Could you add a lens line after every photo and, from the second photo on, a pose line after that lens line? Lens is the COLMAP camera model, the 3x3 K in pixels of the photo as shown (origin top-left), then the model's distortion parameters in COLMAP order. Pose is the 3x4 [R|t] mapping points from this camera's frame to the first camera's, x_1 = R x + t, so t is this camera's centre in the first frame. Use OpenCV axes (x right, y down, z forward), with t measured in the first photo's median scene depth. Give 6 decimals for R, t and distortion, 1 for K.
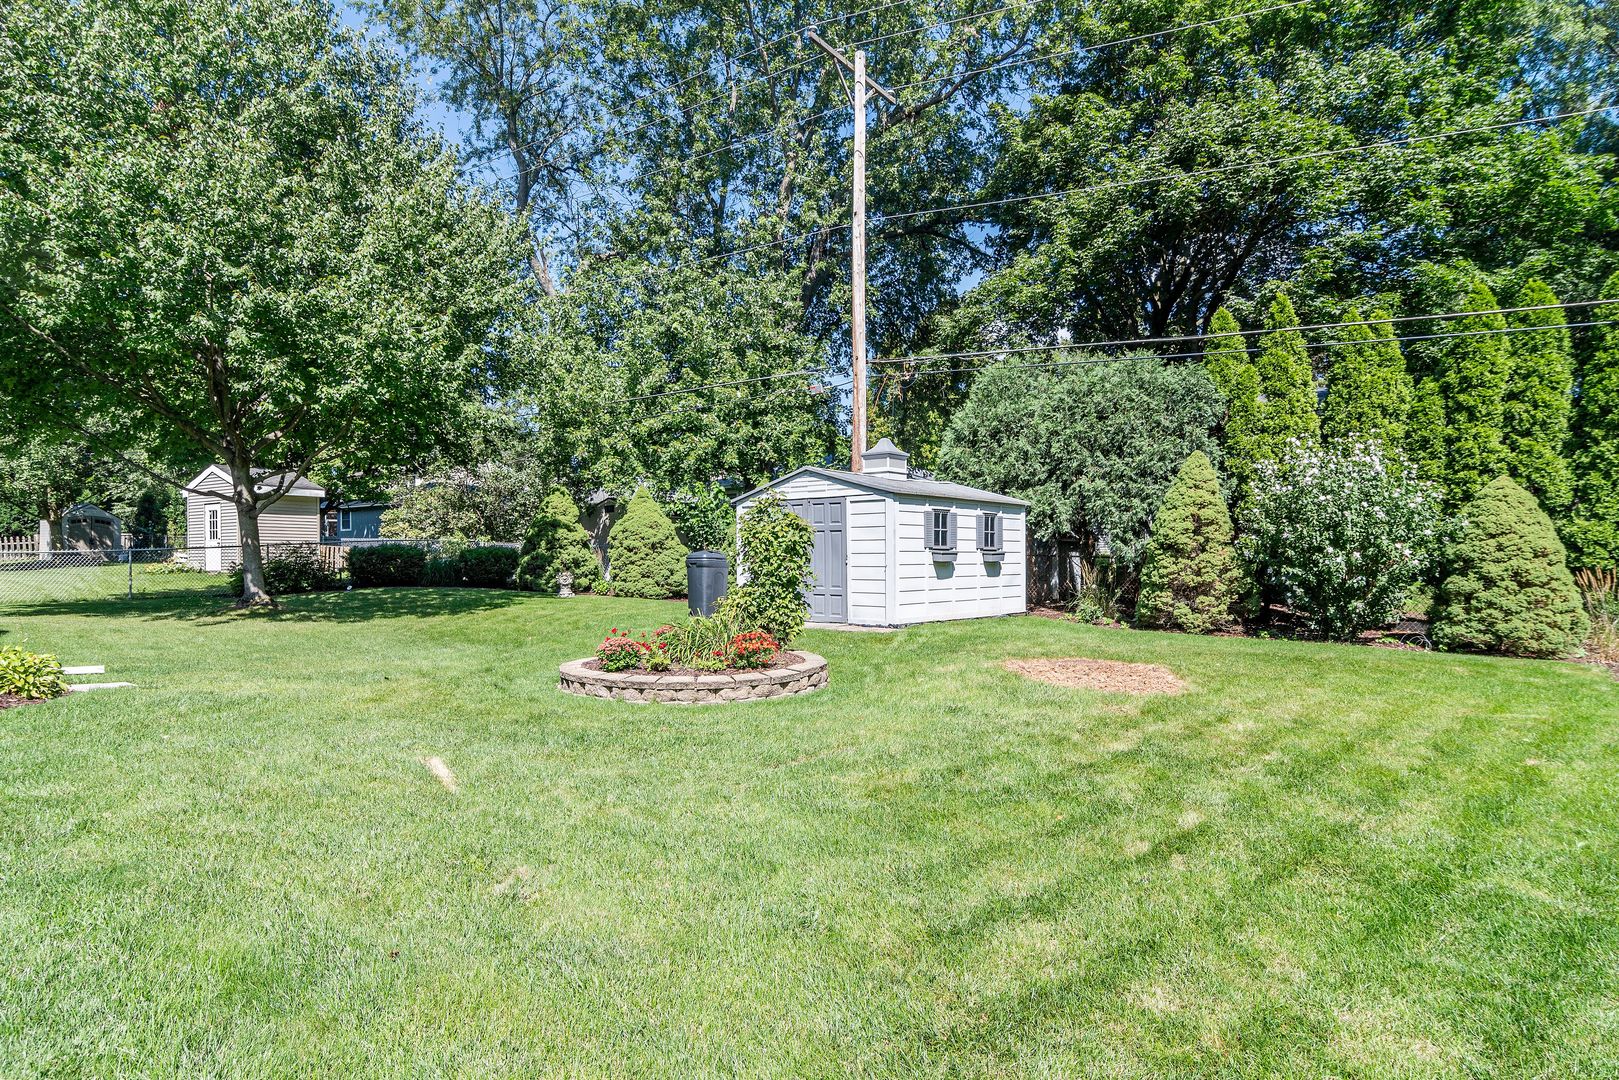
lens RADIAL K [[897.1, 0, 806.3], [0, 897.1, 558.8], [0, 0, 1]] dist [-0.001770, -0.000401]
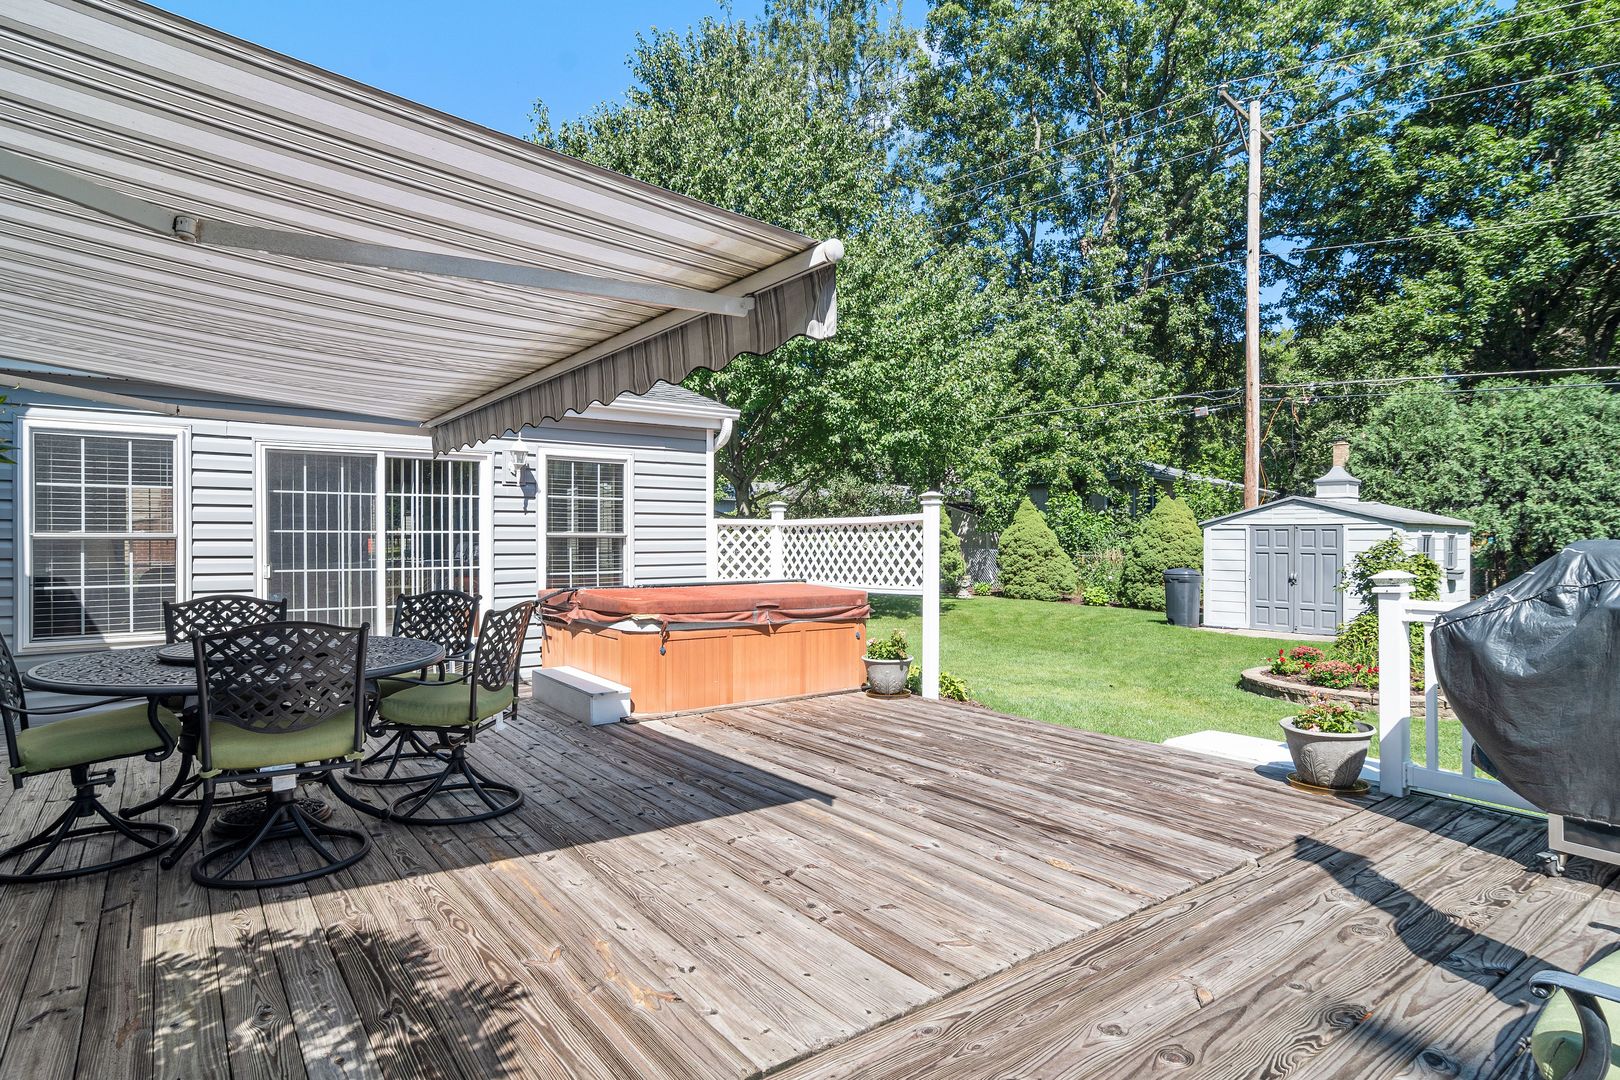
lens RADIAL K [[868.9, 0, 808.6], [0, 868.9, 548.4], [0, 0, 1]] dist [-0.000645, -0.000129]
pose [[0.988567, 0.004134, -0.150727, -0.356589], [-0.002548, 0.999939, 0.010712, -0.037934], [0.150762, -0.010205, 0.988517, -0.146517]]
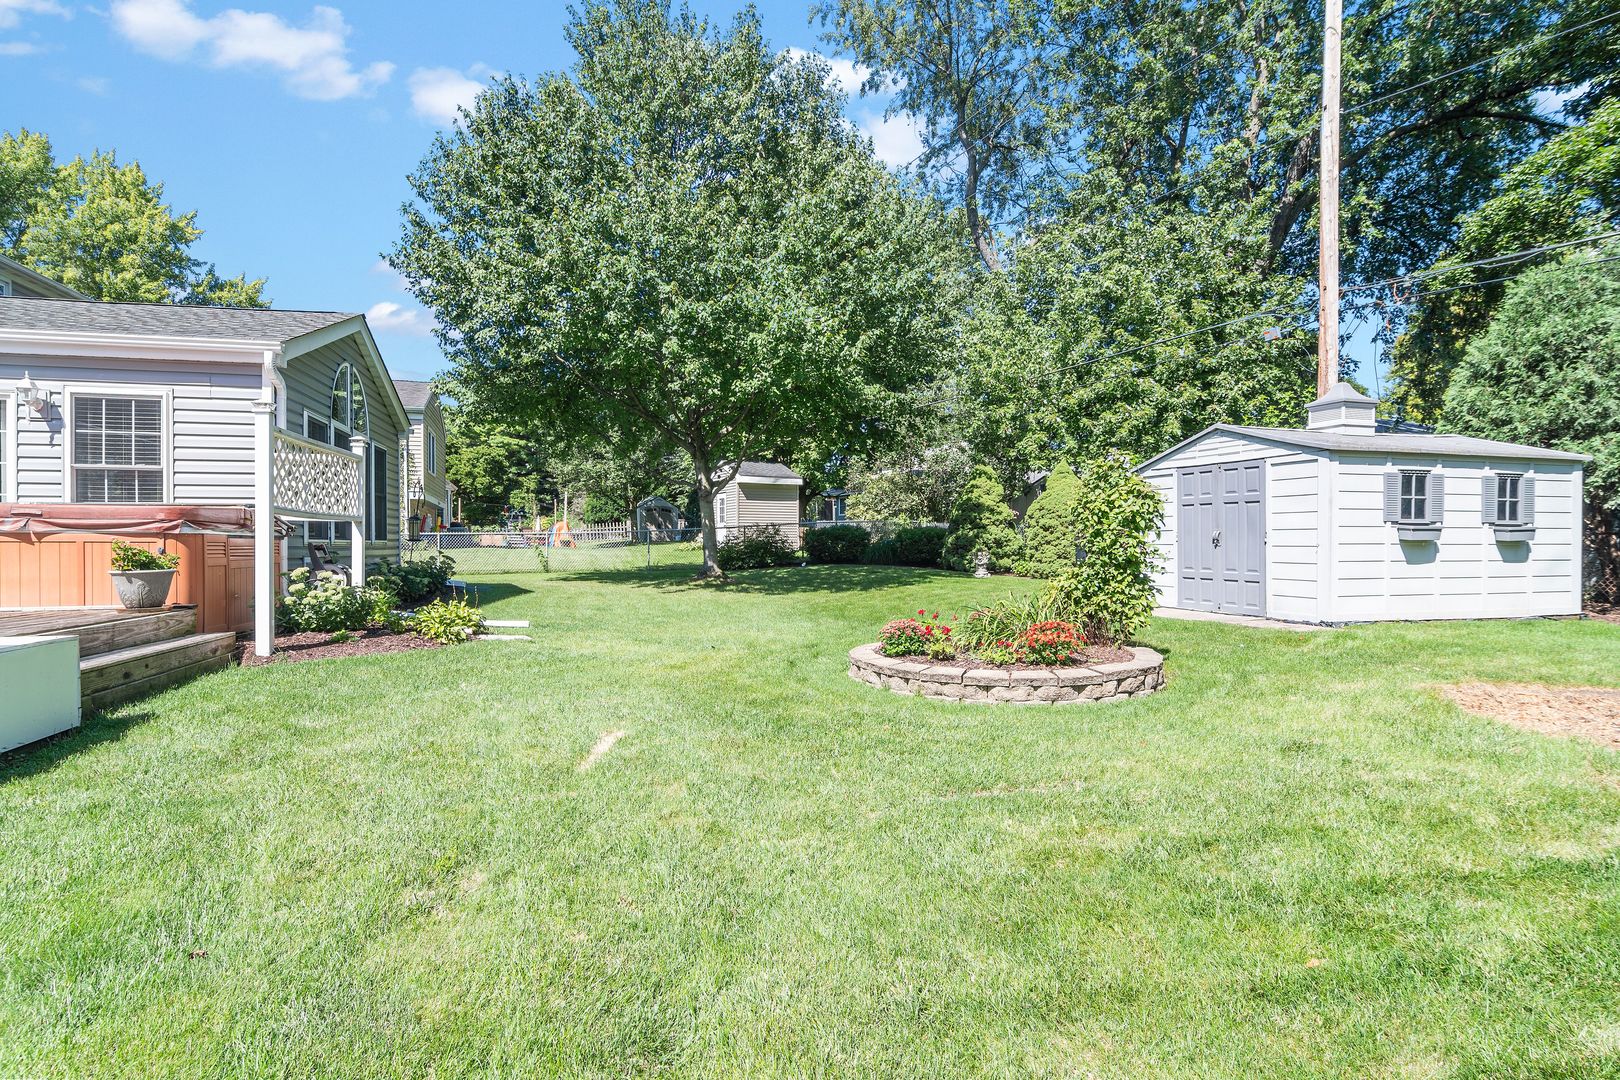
lens RADIAL K [[873.1, 0, 790.3], [0, 873.1, 554.9], [0, 0, 1]] dist [-0.003004, 0.000661]
pose [[0.846051, 0.011345, -0.532981, 0.078625], [-0.003266, 0.999865, 0.016097, 0.004119], [0.533092, -0.011878, 0.845974, 0.091997]]
